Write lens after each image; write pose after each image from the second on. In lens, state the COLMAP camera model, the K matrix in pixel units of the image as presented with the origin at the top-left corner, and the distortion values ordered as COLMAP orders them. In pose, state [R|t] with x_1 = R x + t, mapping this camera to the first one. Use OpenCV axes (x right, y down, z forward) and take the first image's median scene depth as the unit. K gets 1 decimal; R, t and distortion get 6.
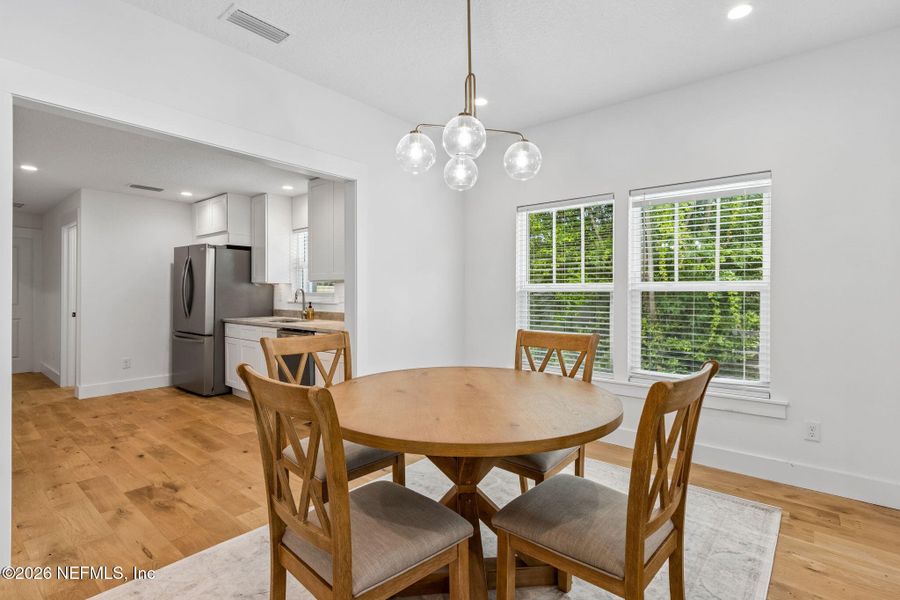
lens RADIAL K [[429.1, 0, 460.6], [0, 429.1, 291.3], [0, 0, 1]] dist [-0.000700, -0.000843]
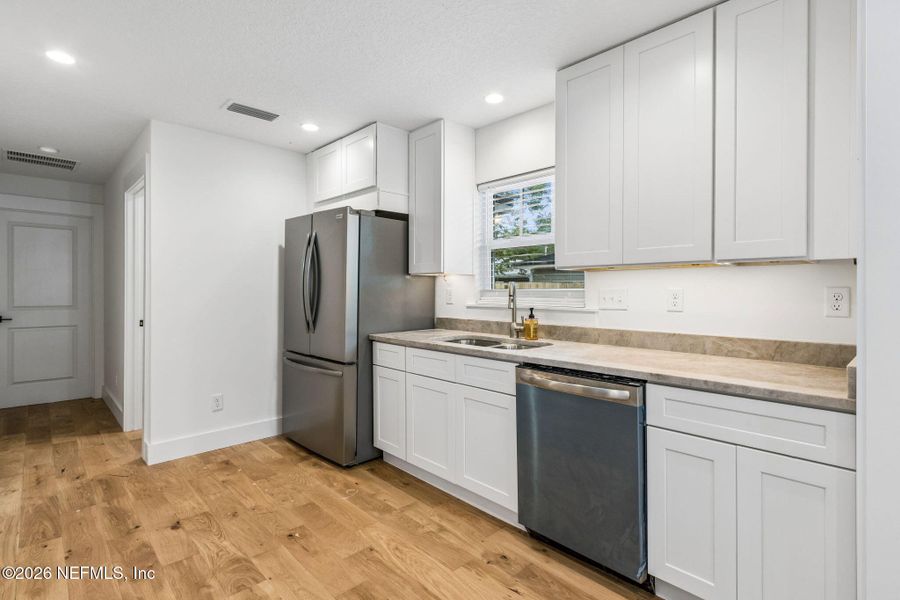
lens RADIAL K [[440.4, 0, 453.9], [0, 440.4, 289.6], [0, 0, 1]] dist [0.011421, -0.001639]
pose [[0.992163, -0.001794, -0.124941, -0.368592], [0.001821, 0.999998, 0.000102, 0.001948], [0.124941, -0.000328, 0.992164, 0.416813]]
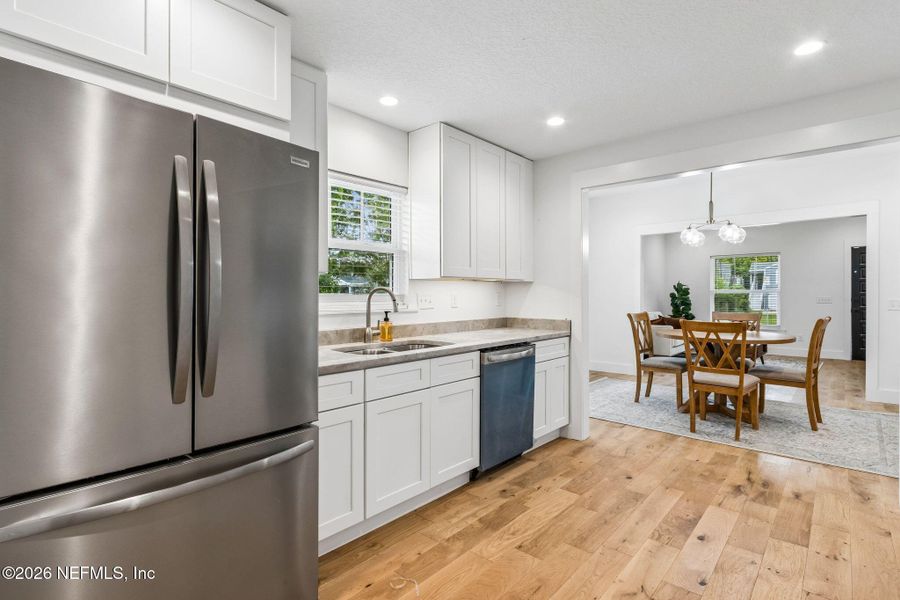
lens RADIAL K [[440.4, 0, 453.9], [0, 440.4, 289.6], [0, 0, 1]] dist [0.011421, -0.001639]
pose [[0.043646, 0.003020, 0.999043, -0.922439], [-0.002473, 0.999993, -0.002915, -0.002404], [-0.999044, -0.002343, 0.043653, 0.858819]]
